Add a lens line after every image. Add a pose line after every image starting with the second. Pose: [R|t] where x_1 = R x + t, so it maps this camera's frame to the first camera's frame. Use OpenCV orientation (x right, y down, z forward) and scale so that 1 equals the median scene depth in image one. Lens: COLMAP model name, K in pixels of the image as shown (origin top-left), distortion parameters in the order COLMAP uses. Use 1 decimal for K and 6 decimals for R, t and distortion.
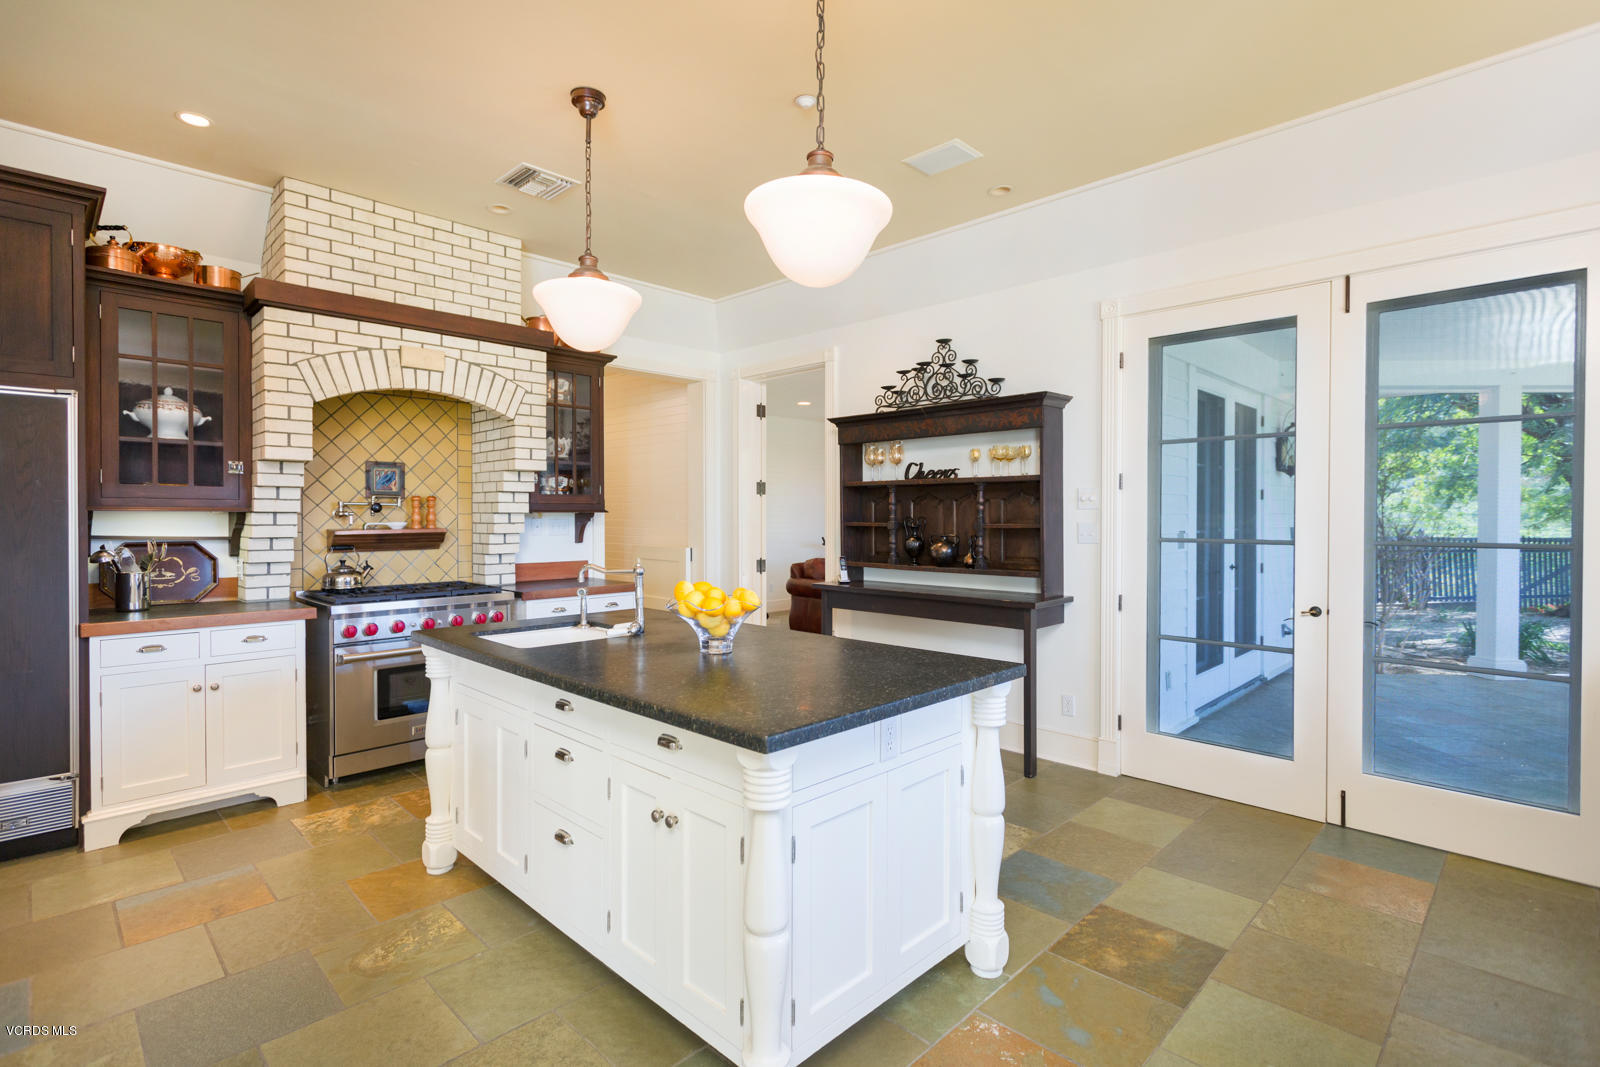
lens RADIAL K [[759.9, 0, 782.9], [0, 759.9, 520.8], [0, 0, 1]] dist [0.000682, -0.000088]
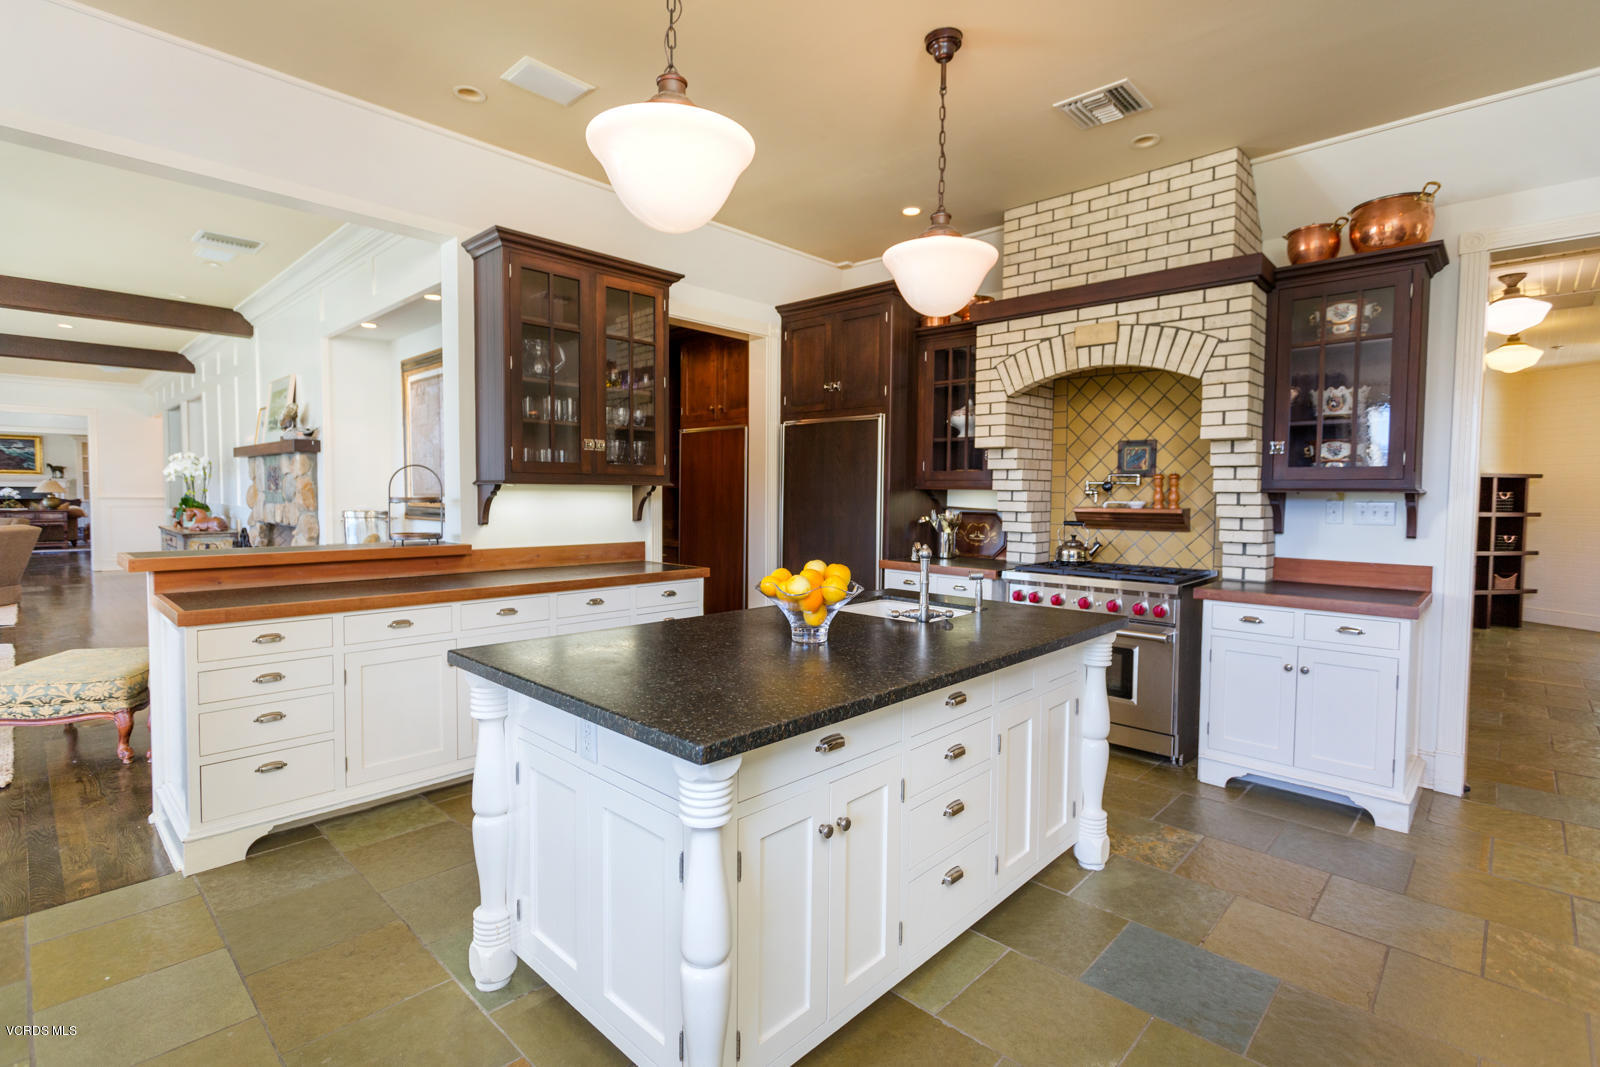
lens RADIAL K [[759.9, 0, 782.9], [0, 759.9, 520.8], [0, 0, 1]] dist [0.000682, -0.000088]
pose [[0.015478, 0.038728, -0.999130, 0.493392], [-0.020292, 0.999056, 0.038411, -0.001738], [0.999674, 0.019680, 0.016249, 0.563060]]
